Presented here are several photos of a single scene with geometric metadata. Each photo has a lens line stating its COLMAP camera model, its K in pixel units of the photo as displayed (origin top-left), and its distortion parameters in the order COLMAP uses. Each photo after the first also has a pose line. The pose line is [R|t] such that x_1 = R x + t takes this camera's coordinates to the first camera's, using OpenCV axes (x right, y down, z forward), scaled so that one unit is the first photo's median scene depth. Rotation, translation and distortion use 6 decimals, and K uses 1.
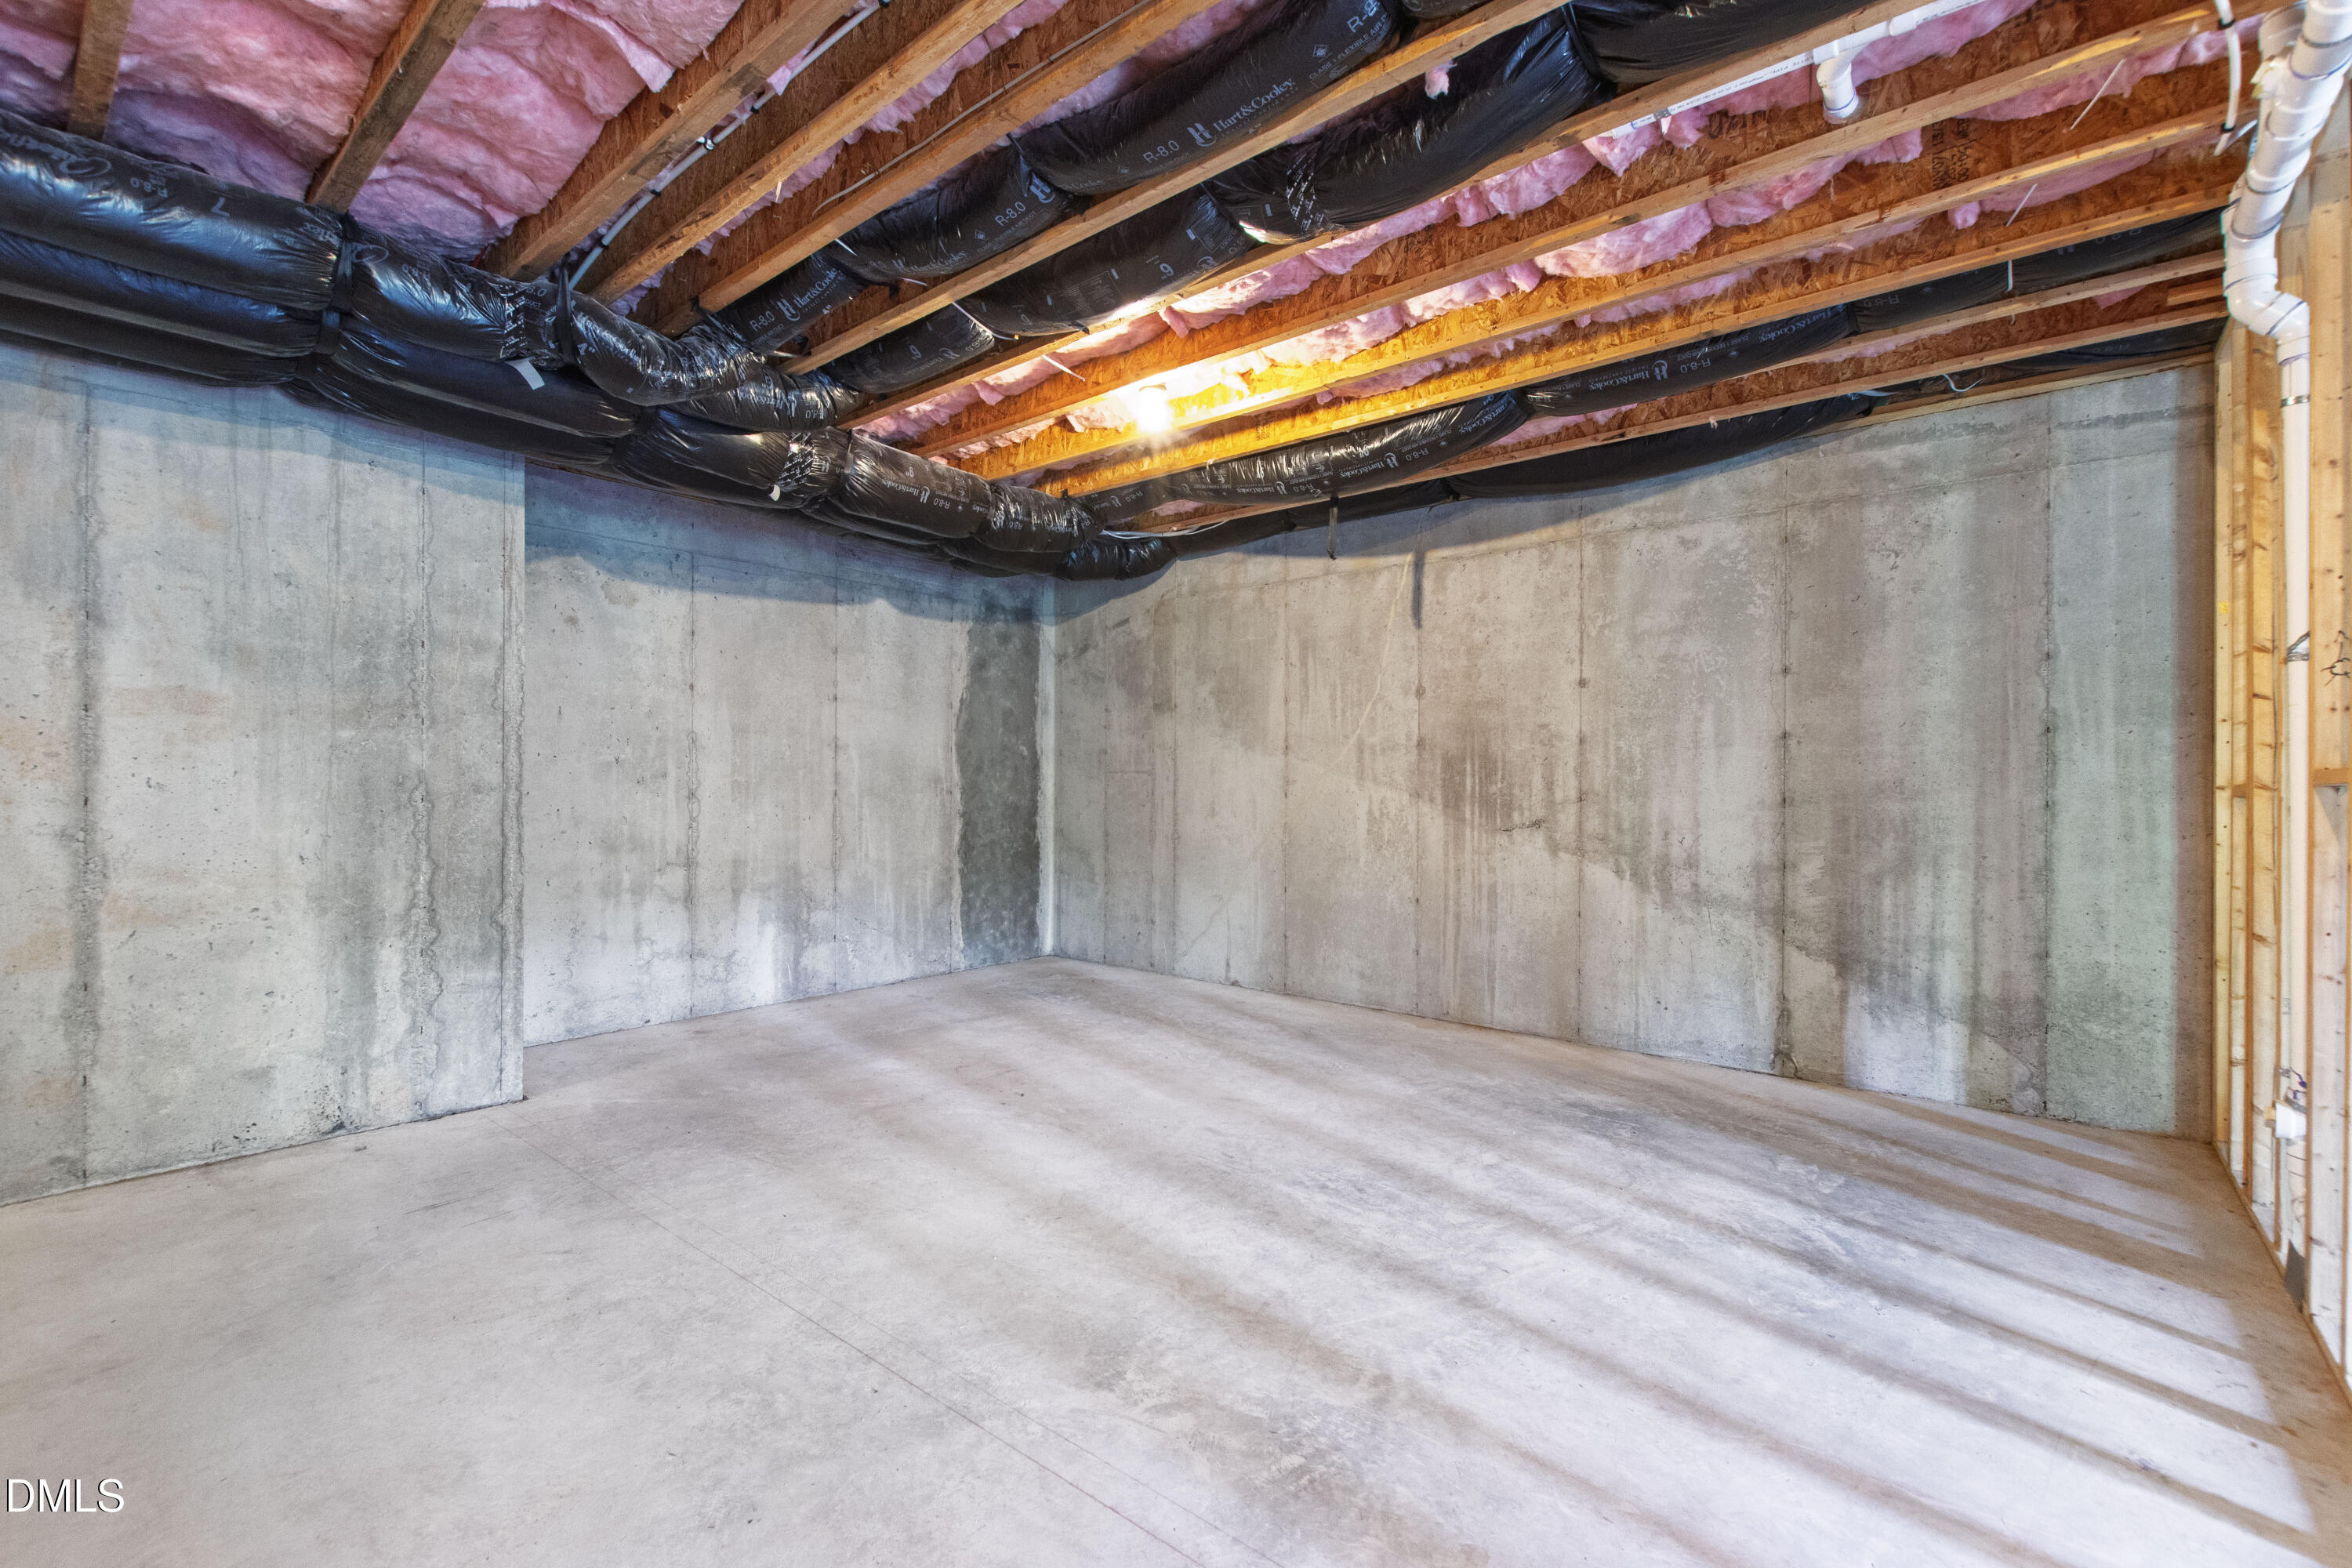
lens RADIAL K [[1046.9, 0, 1176.5], [0, 1046.9, 781.8], [0, 0, 1]] dist [0.006124, 0.000402]
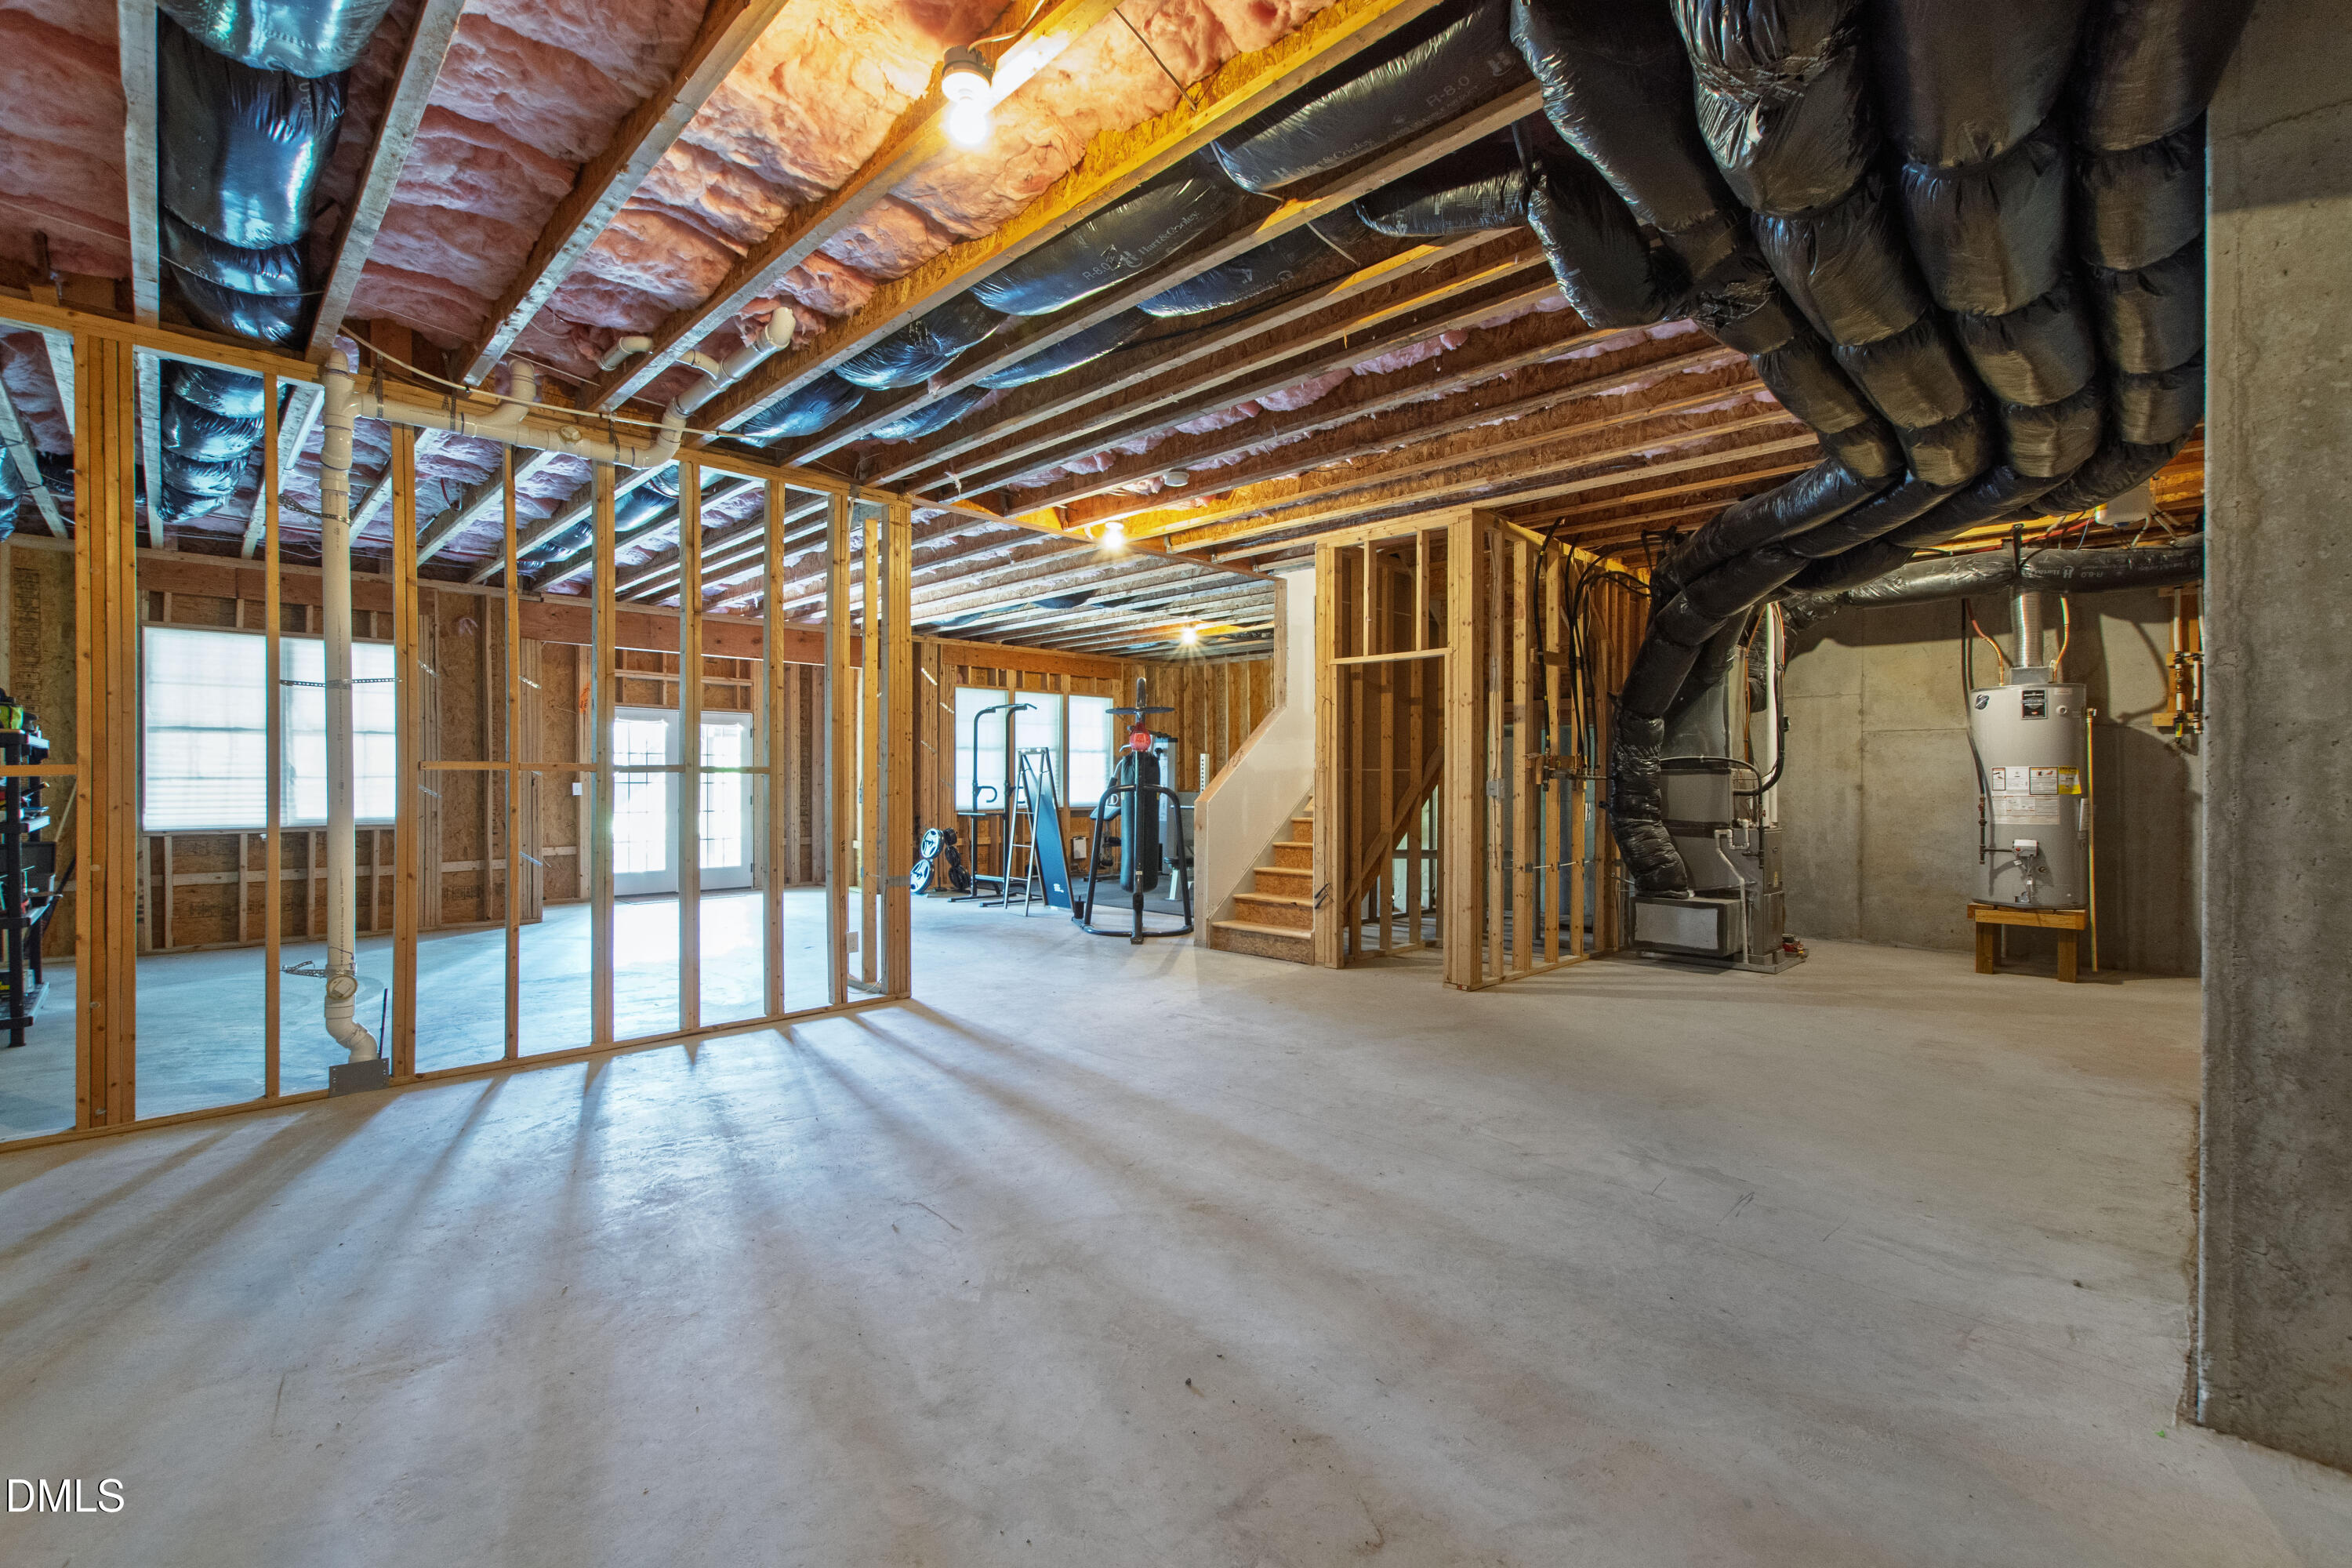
lens RADIAL K [[1046.9, 0, 1175.8], [0, 1046.9, 780.5], [0, 0, 1]] dist [0.006124, 0.000402]
pose [[-0.996113, -0.009874, 0.087532, -0.249189], [-0.009623, 0.999948, 0.003290, 0.004439], [-0.087560, 0.002435, -0.996156, 2.080240]]
